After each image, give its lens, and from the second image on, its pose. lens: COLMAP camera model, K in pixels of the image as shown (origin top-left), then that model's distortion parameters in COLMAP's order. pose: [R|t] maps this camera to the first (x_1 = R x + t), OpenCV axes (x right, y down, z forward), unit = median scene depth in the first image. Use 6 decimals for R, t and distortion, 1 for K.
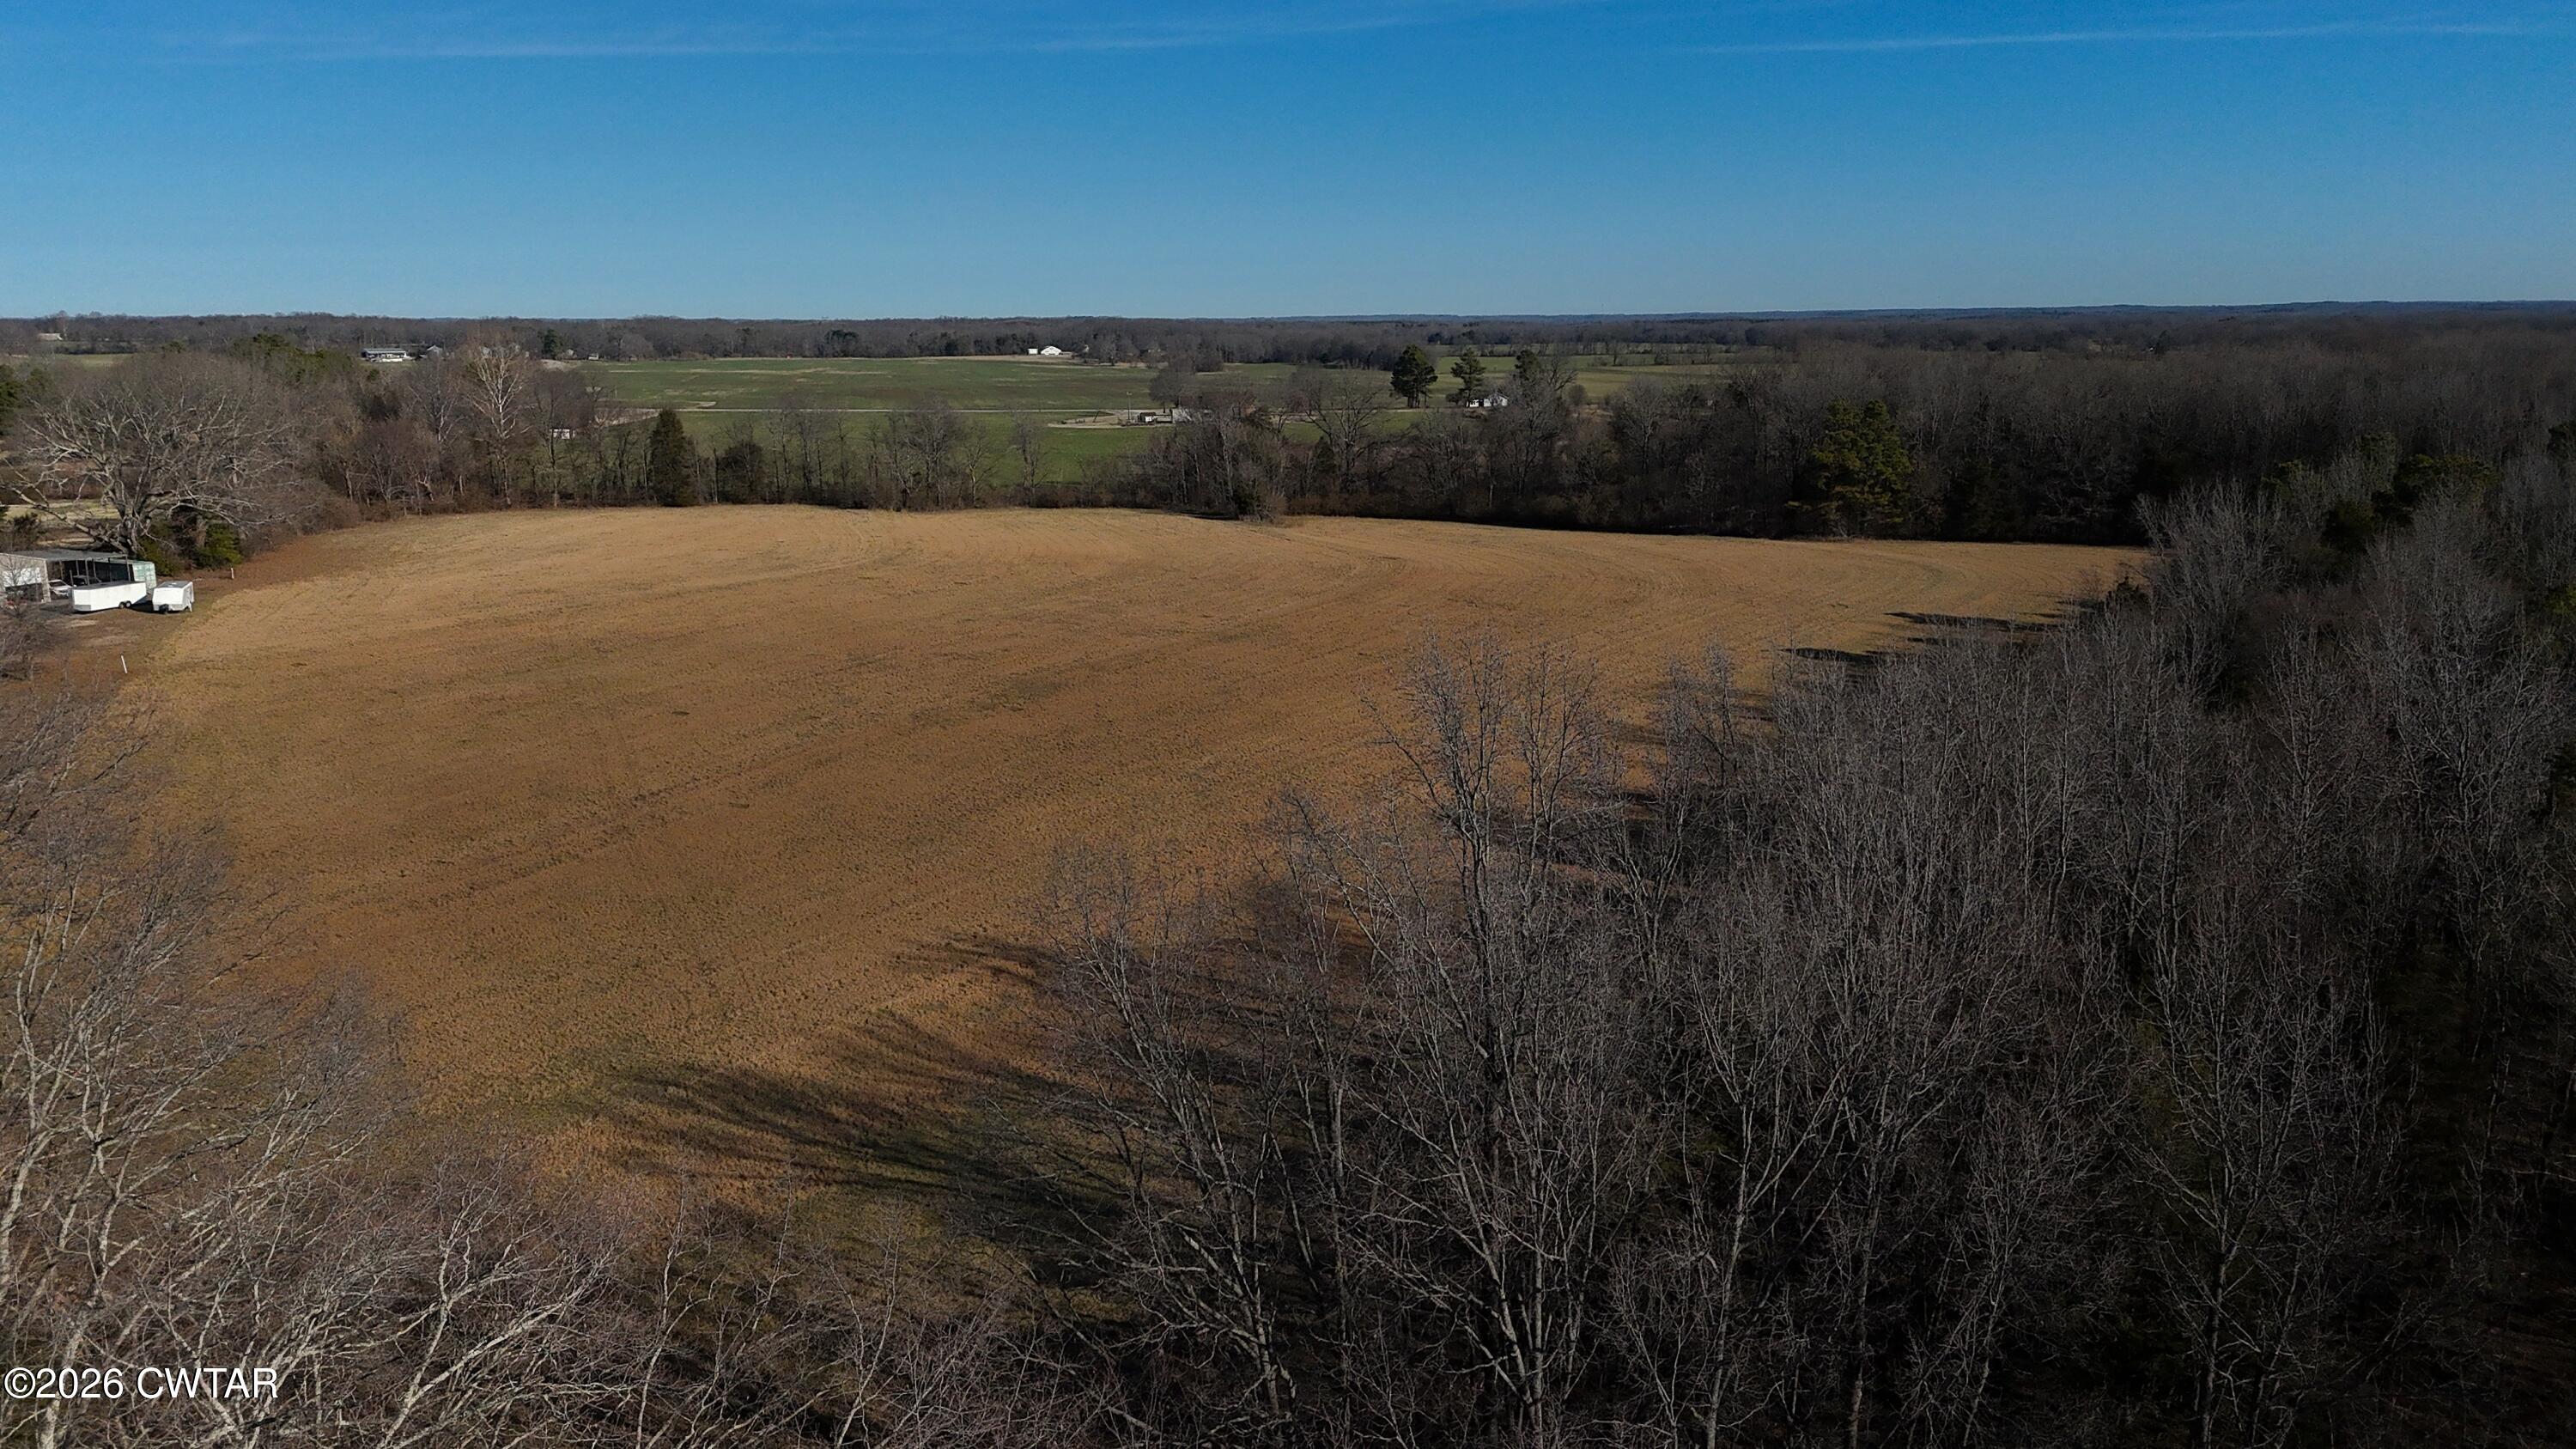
lens RADIAL K [[1882.9, 0, 1288.0], [0, 1882.9, 724.5], [0, 0, 1]] dist [0.052871, -0.028585]
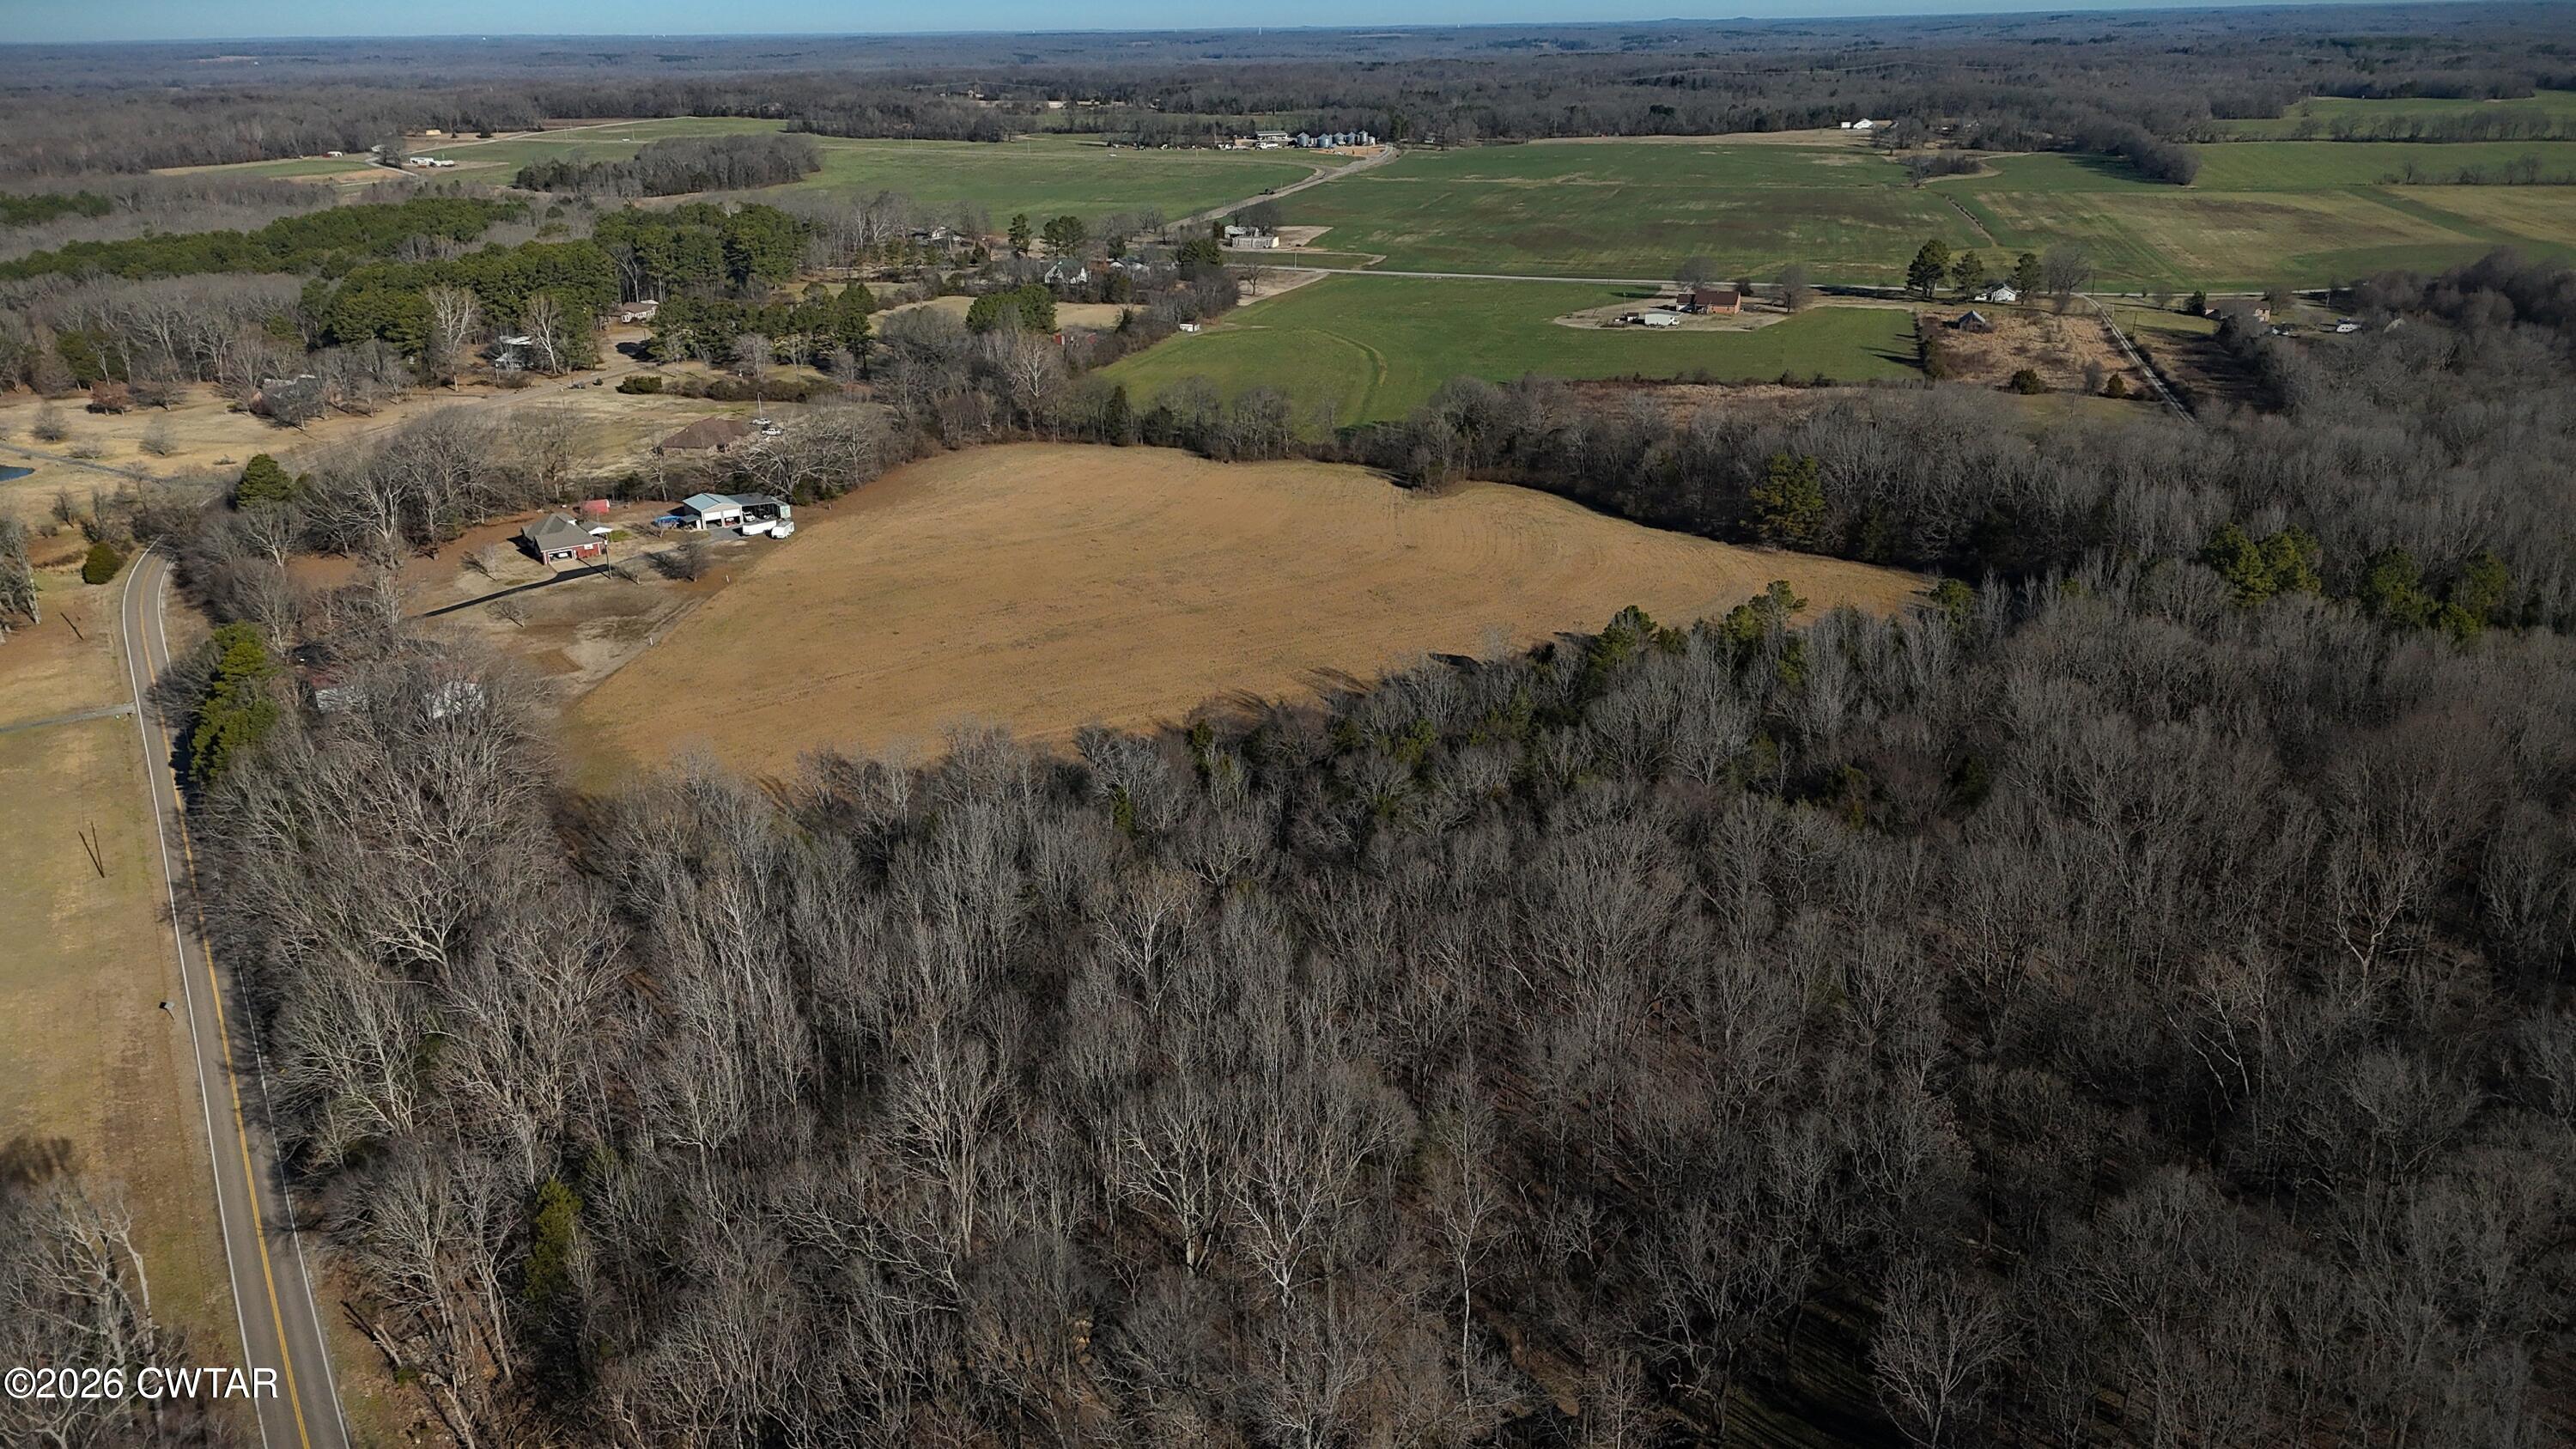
lens RADIAL K [[1876.2, 0, 1288.0], [0, 1876.2, 724.5], [0, 0, 1]] dist [0.070486, -0.053394]
pose [[0.887162, 0.153274, -0.435260, 0.606093], [-0.087689, 0.982035, 0.167088, -0.173930], [0.453051, -0.110067, 0.884664, -0.453372]]
